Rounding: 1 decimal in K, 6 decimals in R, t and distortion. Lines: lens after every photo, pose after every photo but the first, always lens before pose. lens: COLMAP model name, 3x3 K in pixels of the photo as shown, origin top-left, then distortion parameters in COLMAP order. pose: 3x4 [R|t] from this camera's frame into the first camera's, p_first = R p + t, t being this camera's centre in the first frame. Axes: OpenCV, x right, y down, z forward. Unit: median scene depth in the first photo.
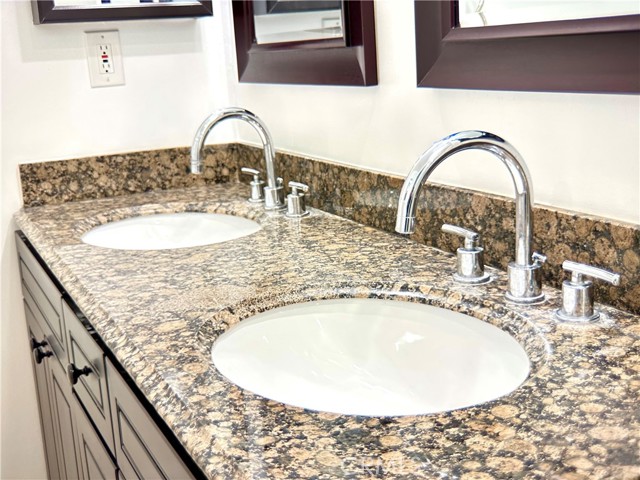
lens RADIAL K [[824.0, 0, 320.0], [0, 824.0, 240.6], [0, 0, 1]] dist [0.069965, 0.000000]
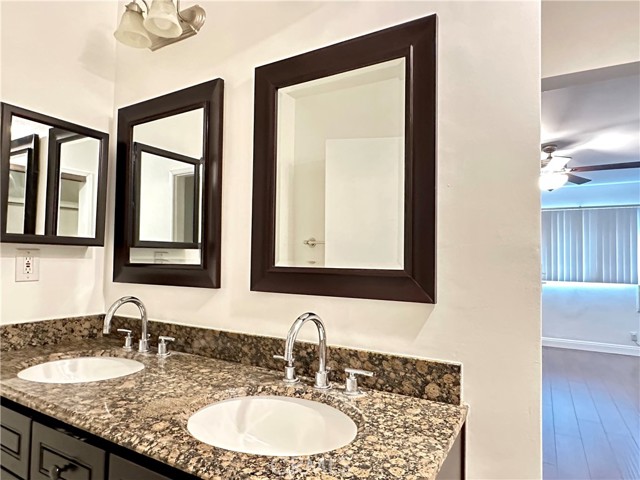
lens RADIAL K [[389.7, 0, 319.5], [0, 389.7, 240.7], [0, 0, 1]] dist [-0.001419, 0.003159]
pose [[0.829558, 0.097486, 0.549845, -0.272387], [0.065230, 0.960987, -0.268793, -0.020252], [-0.554597, 0.258845, 0.790836, 0.042316]]
